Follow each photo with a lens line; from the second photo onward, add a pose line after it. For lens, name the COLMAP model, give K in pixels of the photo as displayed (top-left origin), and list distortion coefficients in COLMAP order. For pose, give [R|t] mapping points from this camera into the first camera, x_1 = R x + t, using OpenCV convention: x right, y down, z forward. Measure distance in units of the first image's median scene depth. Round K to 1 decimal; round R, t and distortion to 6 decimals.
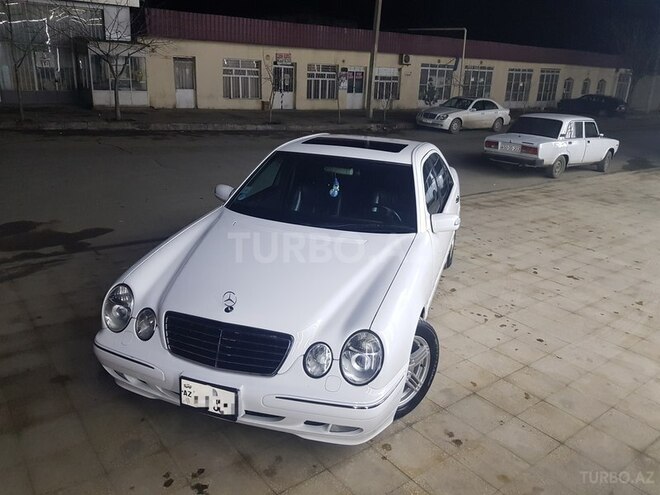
lens RADIAL K [[513.8, 0, 330.0], [0, 513.8, 247.5], [0, 0, 1]] dist [0.061041, -0.096499]
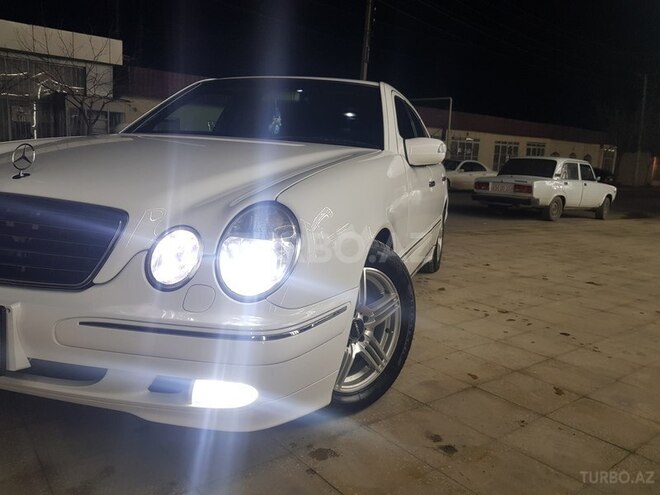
lens RADIAL K [[516.8, 0, 329.0], [0, 516.8, 252.1], [0, 0, 1]] dist [0.049845, -0.079821]
pose [[0.999897, 0.005840, 0.013117, 0.054396], [-0.003806, 0.988678, -0.150001, 0.125574], [-0.013845, 0.149936, 0.988599, 0.207525]]
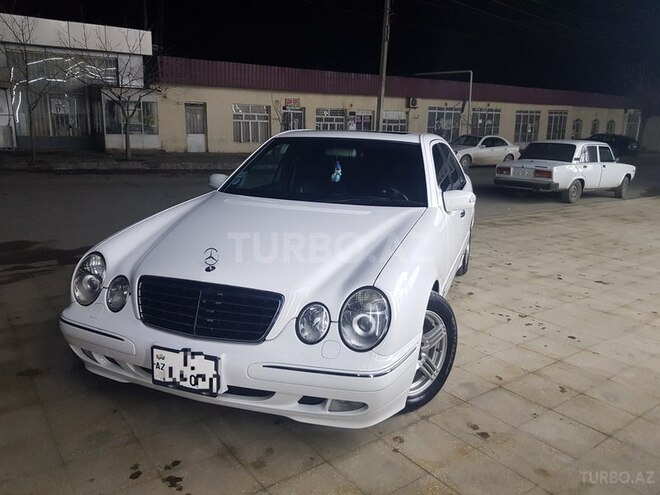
lens RADIAL K [[515.5, 0, 325.1], [0, 515.5, 247.1], [0, 0, 1]] dist [0.056636, -0.093511]
pose [[0.999370, -0.015937, -0.031722, 0.010828], [0.012735, 0.995037, -0.098688, 0.076967], [0.033137, 0.098222, 0.994613, 0.063195]]
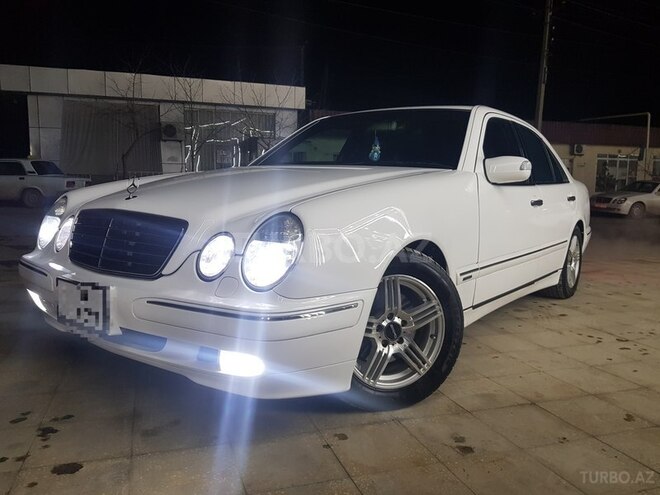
lens RADIAL K [[515.5, 0, 325.1], [0, 515.5, 247.1], [0, 0, 1]] dist [0.056636, -0.093511]
pose [[0.943659, 0.014058, -0.330621, 0.144290], [-0.084460, 0.976240, -0.199556, 0.142421], [0.319960, 0.216237, 0.922425, 0.181402]]
